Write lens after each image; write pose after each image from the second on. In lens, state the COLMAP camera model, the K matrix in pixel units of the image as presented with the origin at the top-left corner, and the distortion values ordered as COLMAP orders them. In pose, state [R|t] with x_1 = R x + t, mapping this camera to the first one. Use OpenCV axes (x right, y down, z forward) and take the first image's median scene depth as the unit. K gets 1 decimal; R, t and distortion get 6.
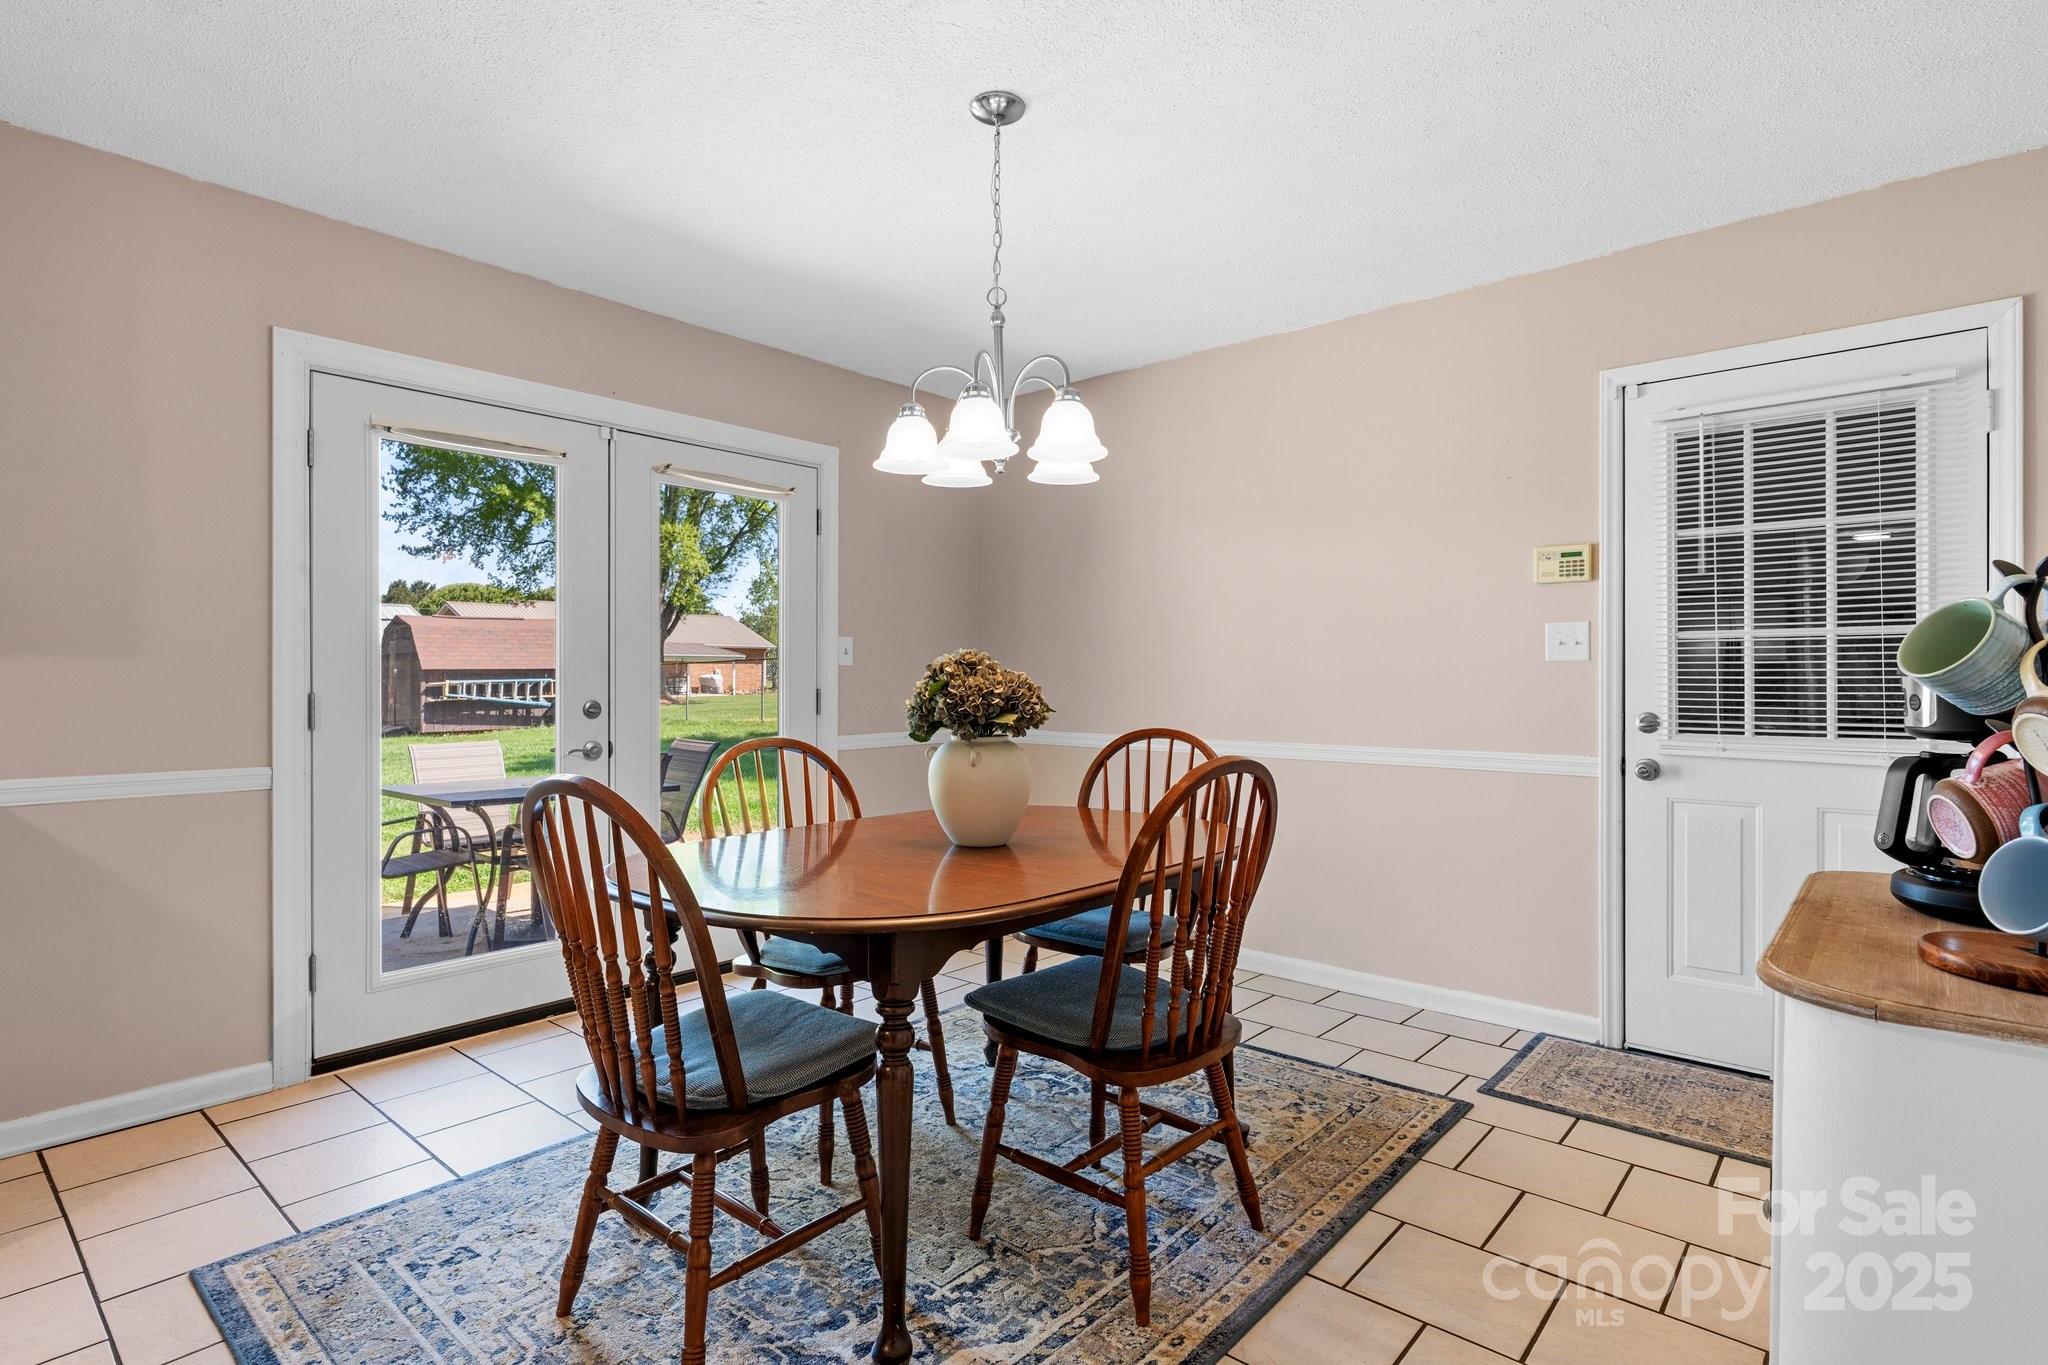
lens RADIAL K [[1014.9, 0, 1024.0], [0, 1014.9, 682.5], [0, 0, 1]] dist [-0.003714, 0.002062]
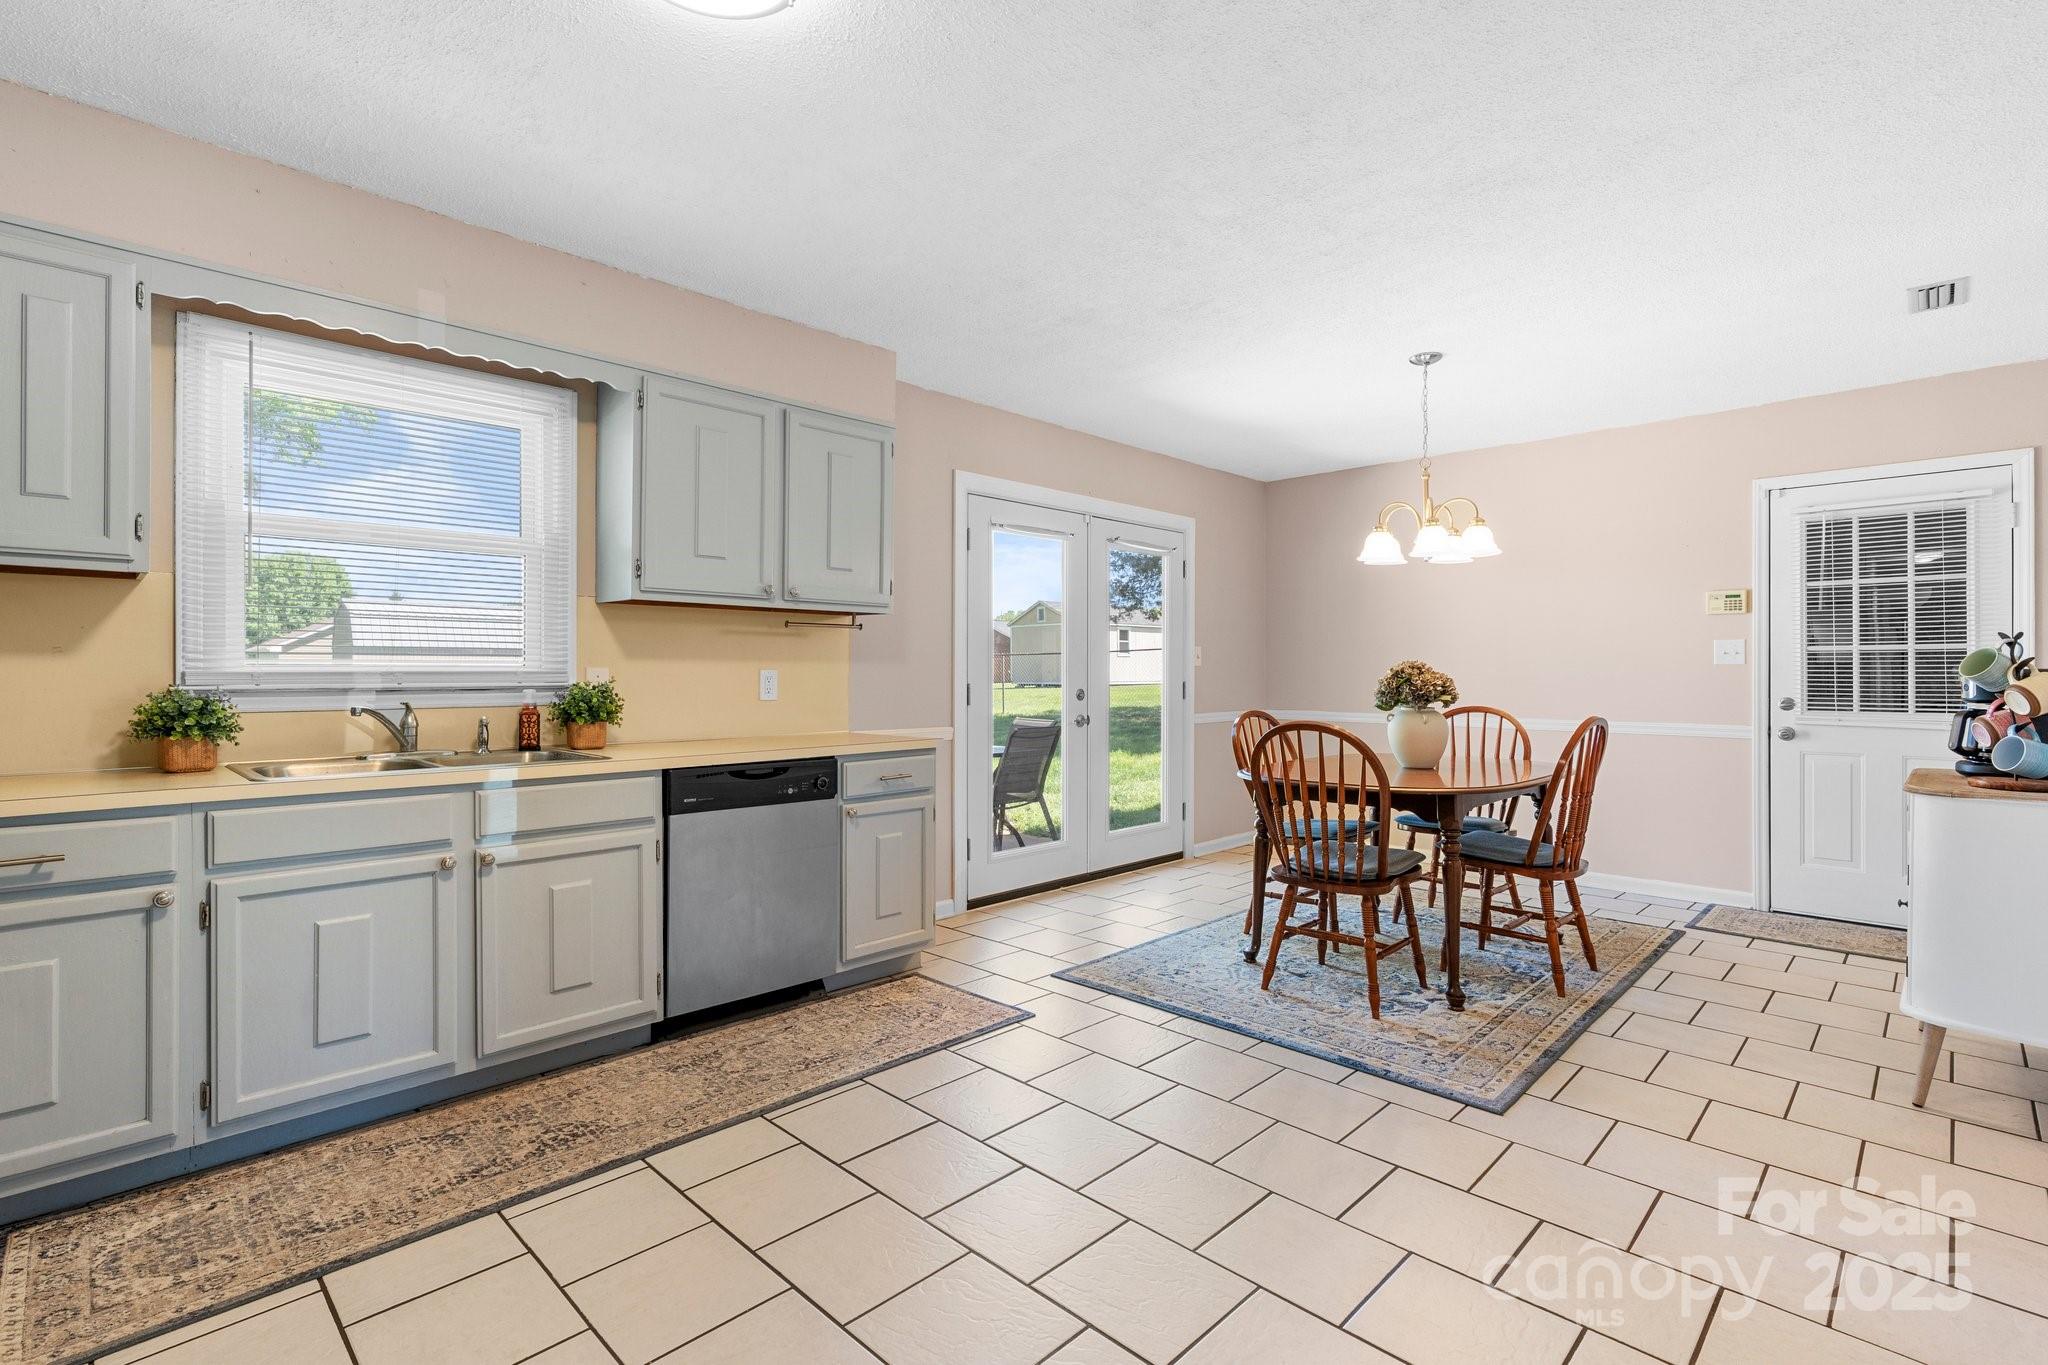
lens RADIAL K [[951.5, 0, 1028.3], [0, 951.5, 675.3], [0, 0, 1]] dist [0.001262, 0.000244]
pose [[0.998439, 0.000574, -0.055844, -0.545273], [-0.000654, 0.999999, -0.001413, -0.002053], [0.055843, 0.001447, 0.998439, -0.619401]]
